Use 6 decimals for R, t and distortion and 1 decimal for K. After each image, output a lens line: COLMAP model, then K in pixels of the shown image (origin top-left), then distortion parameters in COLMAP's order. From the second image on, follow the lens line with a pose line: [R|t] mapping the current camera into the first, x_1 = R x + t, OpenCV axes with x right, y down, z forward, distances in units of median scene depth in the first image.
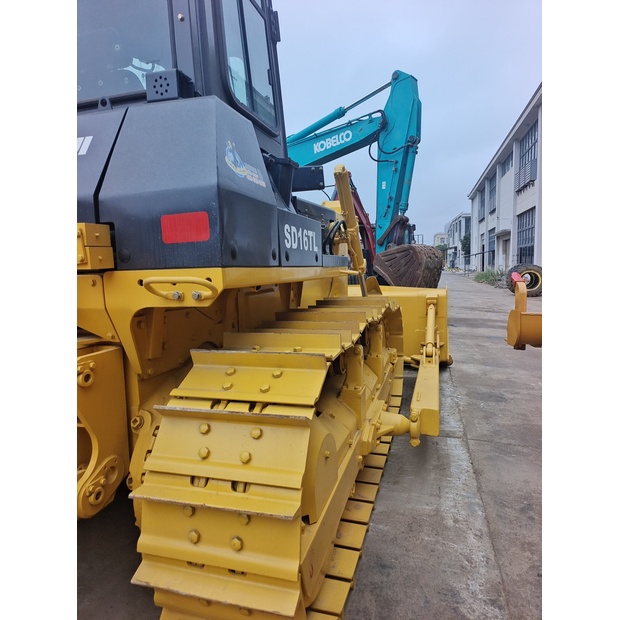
lens RADIAL K [[421.9, 0, 313.1], [0, 421.9, 307.7], [0, 0, 1]] dist [0.041733, -0.026496]
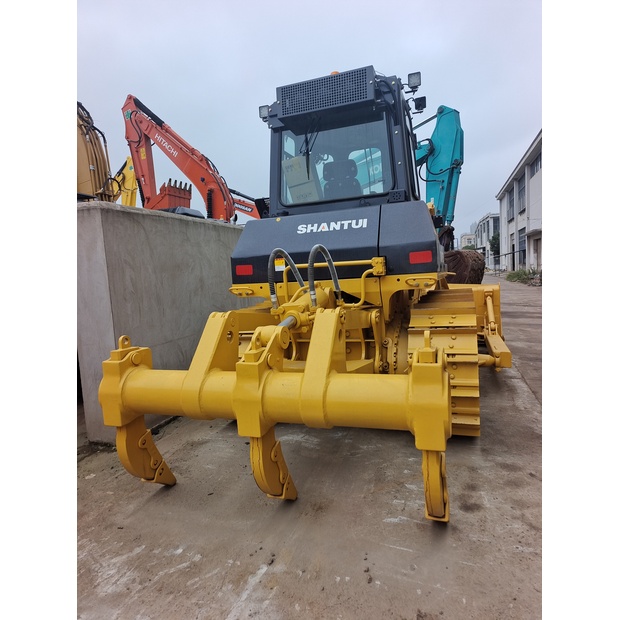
lens RADIAL K [[421.9, 0, 307.0], [0, 421.9, 310.2], [0, 0, 1]] dist [0.041733, -0.026496]
pose [[0.997302, -0.025243, -0.068933, -0.103209], [0.024787, 0.999665, -0.007475, 0.016235], [0.069099, 0.005746, 0.997593, -0.198130]]
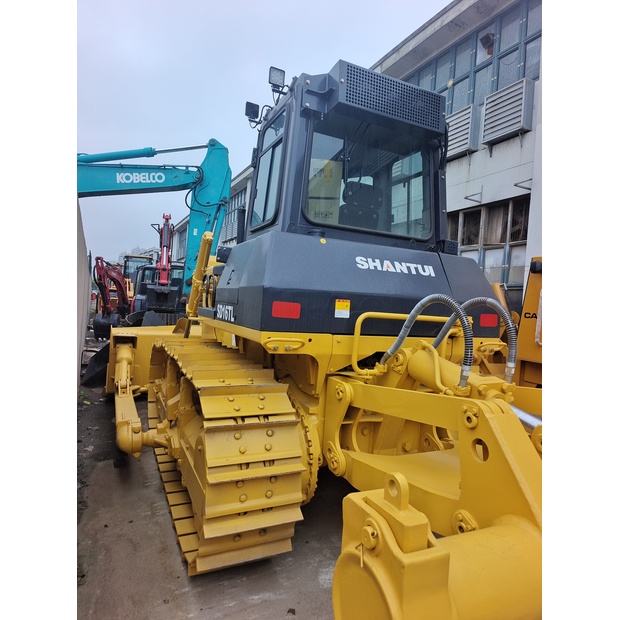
lens RADIAL K [[421.9, 0, 313.1], [0, 421.9, 307.9], [0, 0, 1]] dist [0.041733, -0.026496]
pose [[0.735955, 0.069817, 0.673421, -0.323309], [-0.019465, 0.996440, -0.082033, -0.005479], [-0.676750, 0.047264, 0.734694, -0.012012]]
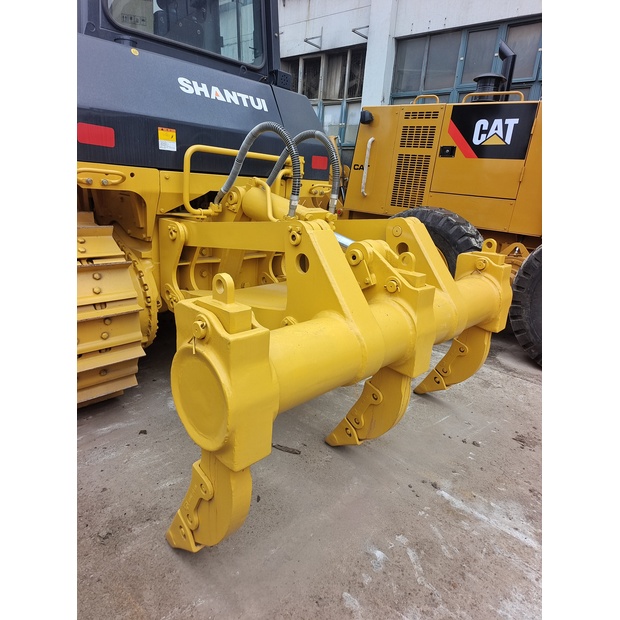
lens RADIAL K [[421.9, 0, 314.6], [0, 421.9, 312.5], [0, 0, 1]] dist [0.041733, -0.026496]
pose [[0.450403, -0.203697, 0.869278, -0.322799], [-0.000126, 0.973612, 0.228211, 0.011443], [-0.892826, -0.102896, 0.438492, -0.018867]]
